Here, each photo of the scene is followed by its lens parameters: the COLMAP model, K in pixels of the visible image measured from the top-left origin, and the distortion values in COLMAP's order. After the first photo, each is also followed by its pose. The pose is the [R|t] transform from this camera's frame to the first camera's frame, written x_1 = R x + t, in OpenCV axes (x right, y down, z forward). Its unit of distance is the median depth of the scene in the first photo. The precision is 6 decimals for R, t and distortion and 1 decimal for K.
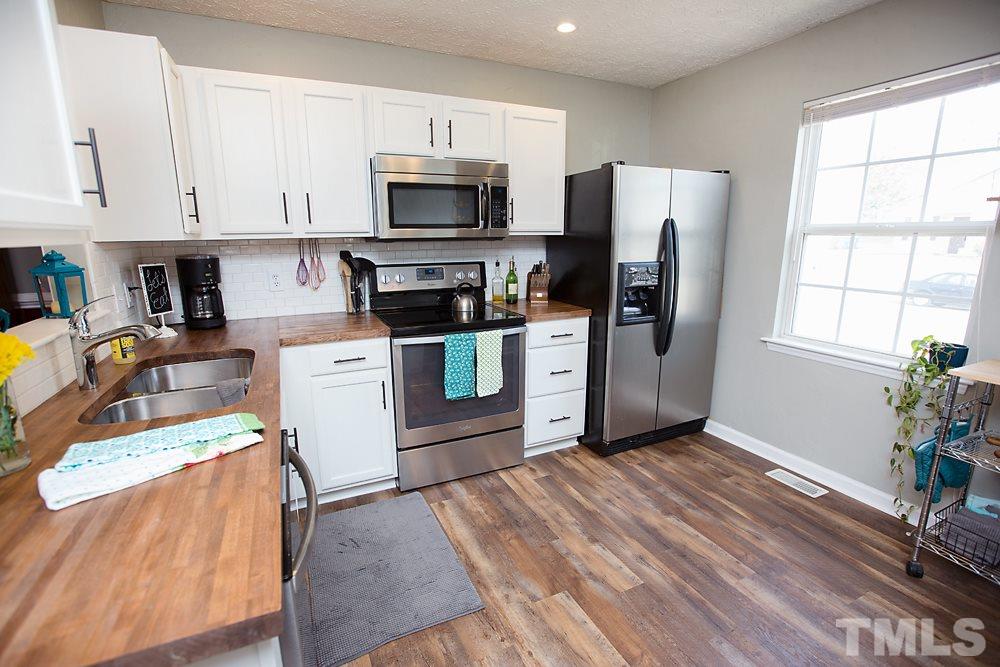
lens RADIAL K [[454.8, 0, 496.8], [0, 454.8, 333.5], [0, 0, 1]] dist [-0.066058, 0.025677]
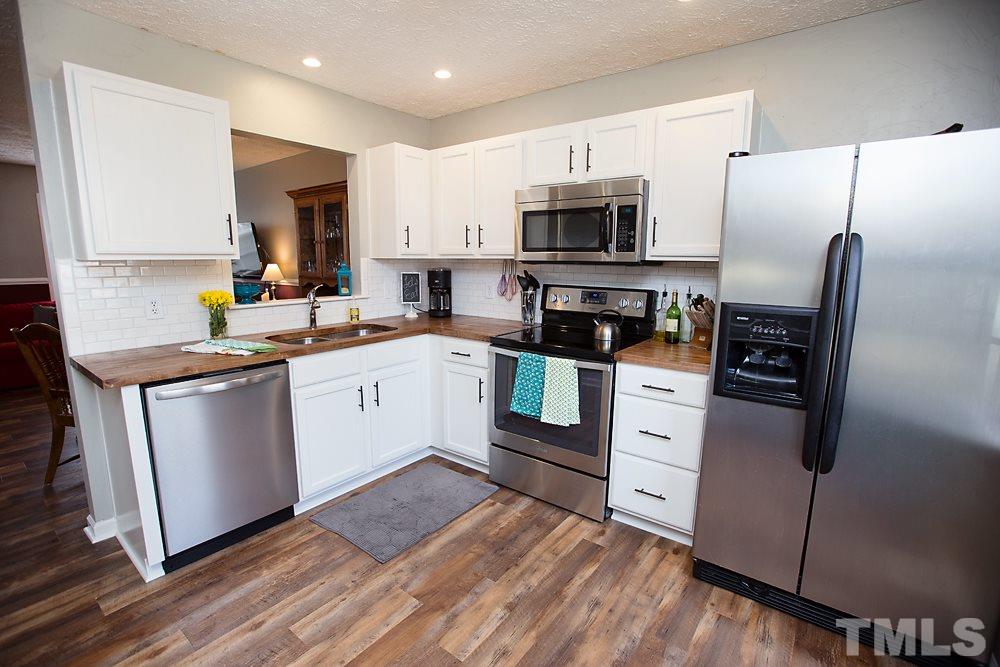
lens RADIAL K [[454.8, 0, 496.8], [0, 454.8, 333.5], [0, 0, 1]] dist [-0.066058, 0.025677]
pose [[0.459213, 0.154133, -0.874853, 0.759345], [-0.196486, 0.978063, 0.069180, -0.097462], [0.866324, 0.140128, 0.479424, 0.422359]]
